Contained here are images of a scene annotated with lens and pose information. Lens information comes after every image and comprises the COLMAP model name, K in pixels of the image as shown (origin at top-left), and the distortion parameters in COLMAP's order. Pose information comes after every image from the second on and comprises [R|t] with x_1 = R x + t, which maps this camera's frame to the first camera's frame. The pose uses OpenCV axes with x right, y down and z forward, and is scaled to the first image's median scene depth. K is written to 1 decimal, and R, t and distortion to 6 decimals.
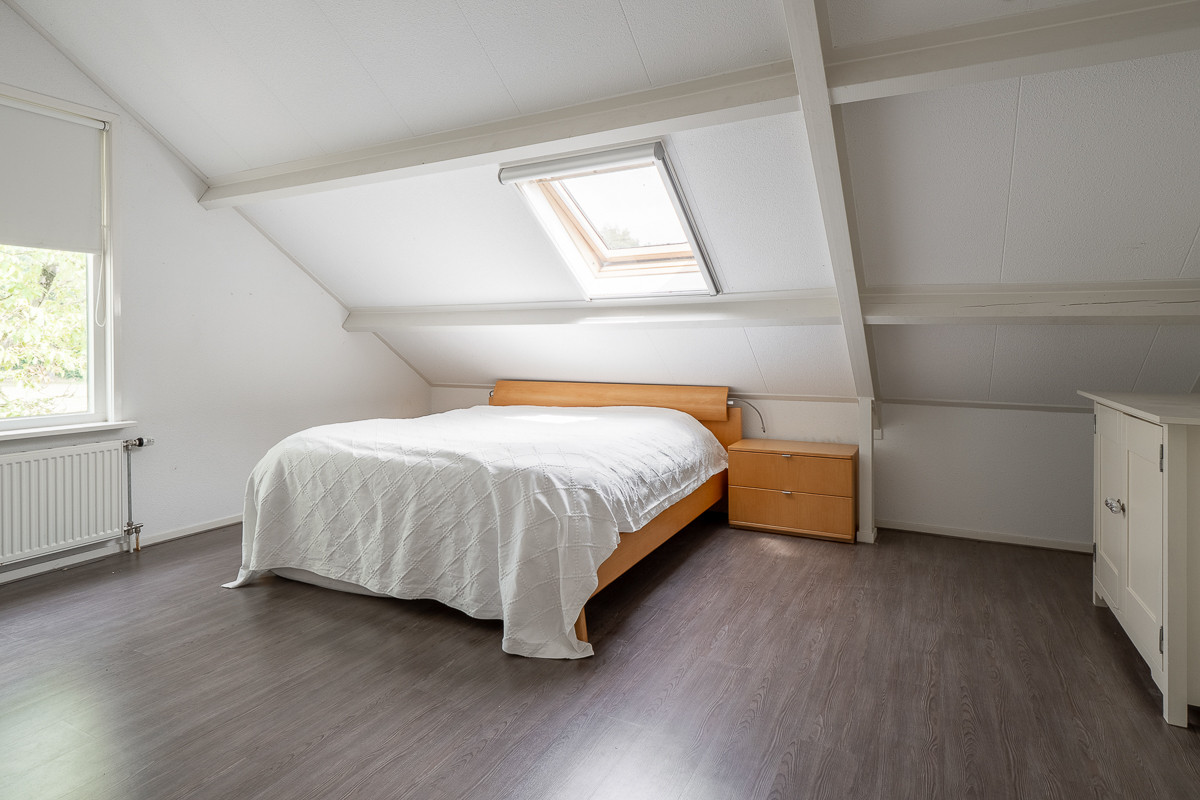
lens RADIAL K [[646.9, 0, 567.7], [0, 646.9, 347.0], [0, 0, 1]] dist [0.005504, 0.001225]
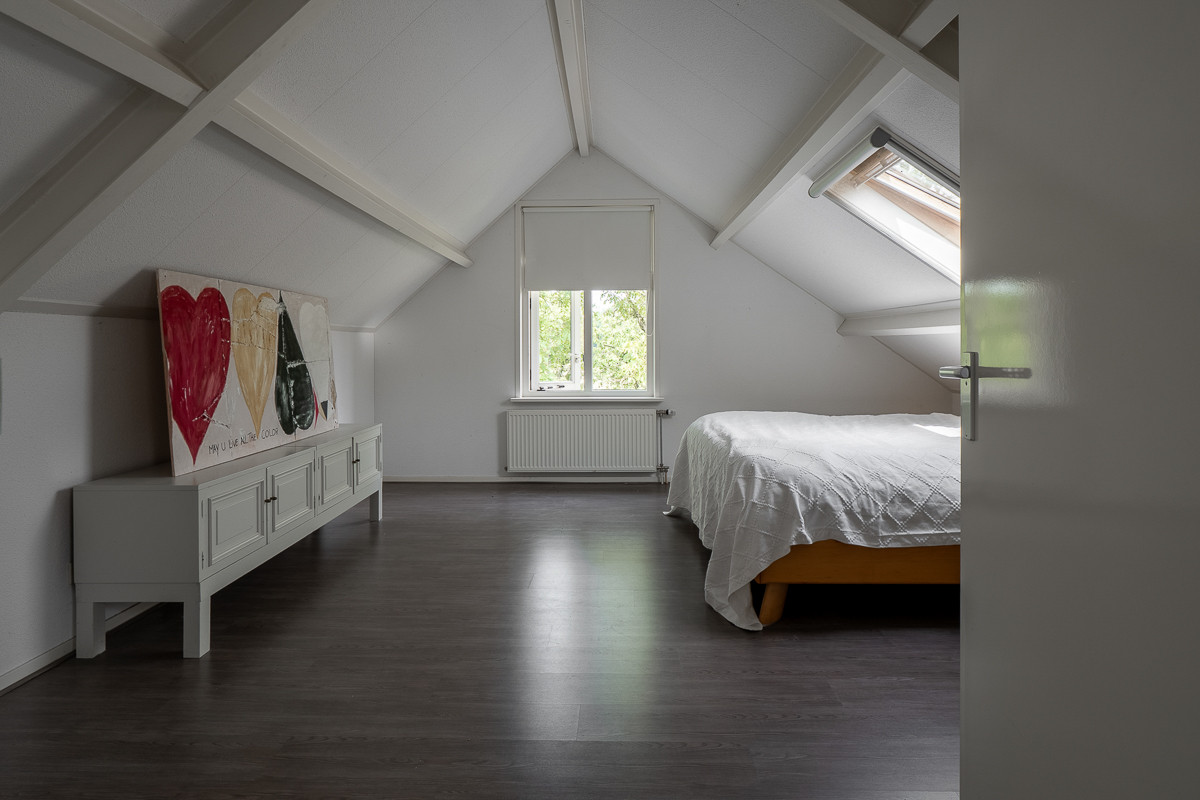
lens RADIAL K [[646.9, 0, 622.6], [0, 646.9, 356.1], [0, 0, 1]] dist [0.005504, 0.001225]
pose [[0.468324, 0.011806, -0.883478, 0.714173], [-0.004229, 0.999929, 0.011120, -0.000394], [0.883547, -0.001471, 0.468341, 0.233454]]
